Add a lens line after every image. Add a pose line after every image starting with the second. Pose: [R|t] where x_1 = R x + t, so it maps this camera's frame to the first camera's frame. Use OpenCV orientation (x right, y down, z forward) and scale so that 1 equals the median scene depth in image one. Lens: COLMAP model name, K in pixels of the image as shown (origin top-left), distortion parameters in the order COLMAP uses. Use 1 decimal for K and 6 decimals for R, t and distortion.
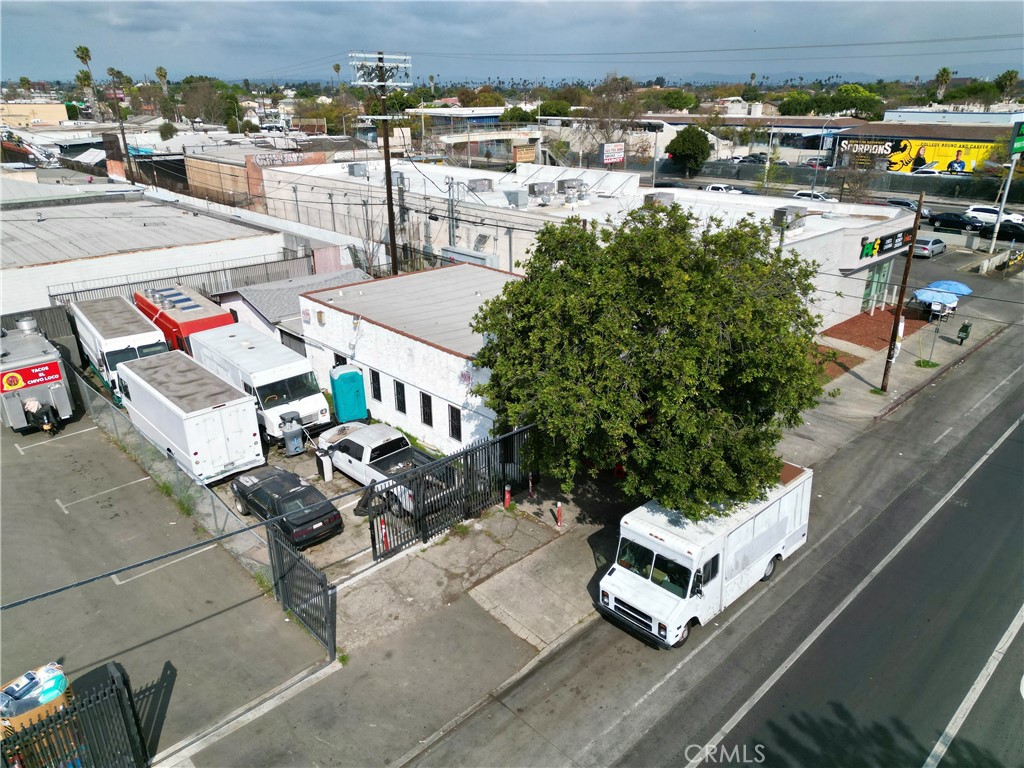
lens RADIAL K [[718.5, 0, 512.0], [0, 718.5, 384.0], [0, 0, 1]] dist [0.089869, -0.100167]
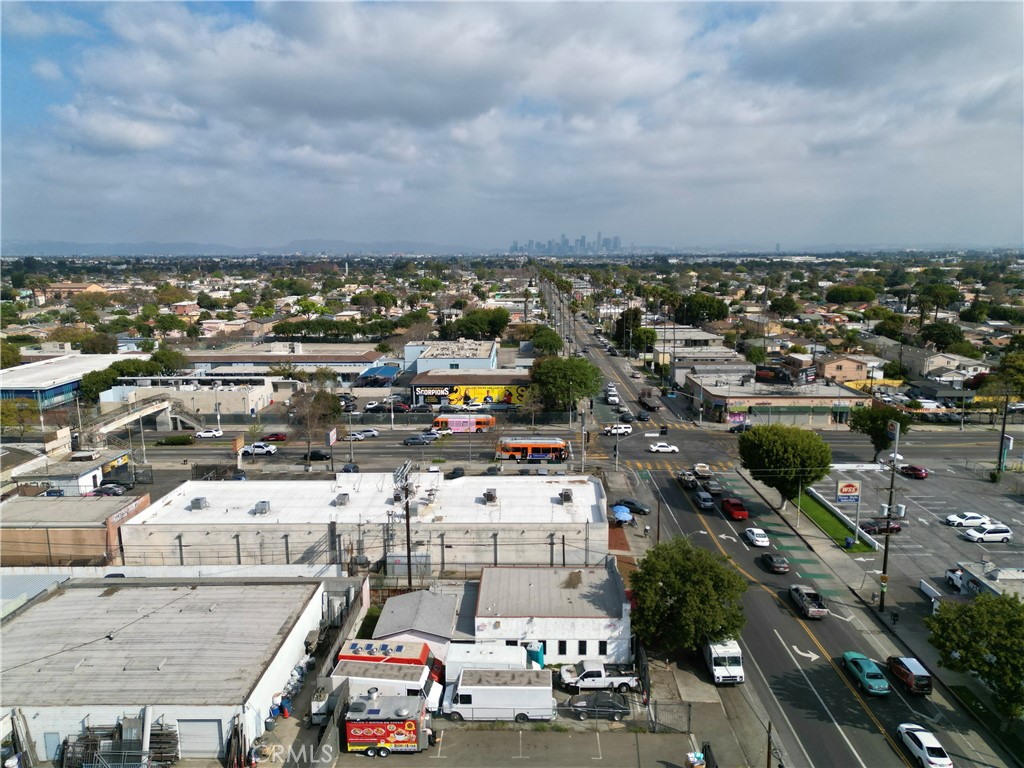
lens RADIAL K [[718.5, 0, 512.0], [0, 718.5, 384.0], [0, 0, 1]] dist [0.089869, -0.100167]
pose [[0.702311, -0.128395, 0.700196, -0.772502], [0.271566, 0.957539, -0.096803, -0.260438], [-0.658036, 0.258135, 0.707358, -0.290387]]
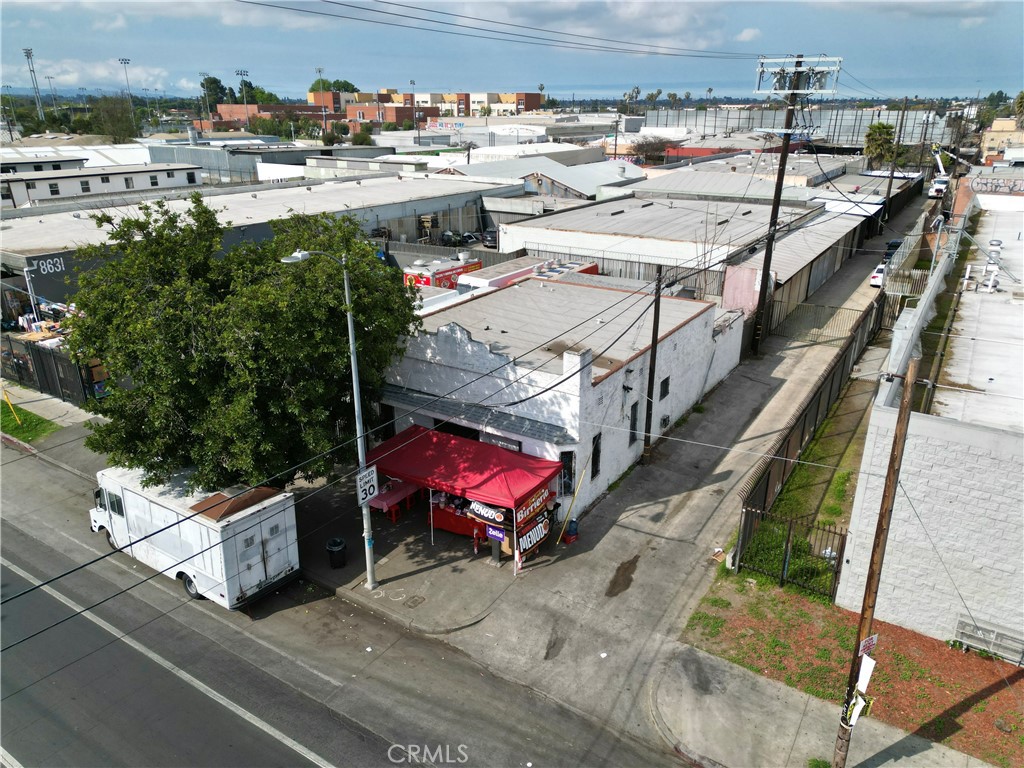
lens RADIAL K [[718.5, 0, 512.0], [0, 718.5, 384.0], [0, 0, 1]] dist [0.089869, -0.100167]
pose [[0.237909, 0.350233, -0.905945, 0.419919], [-0.368317, 0.895594, 0.249508, -0.130381], [0.898745, 0.274315, 0.342067, 0.332186]]
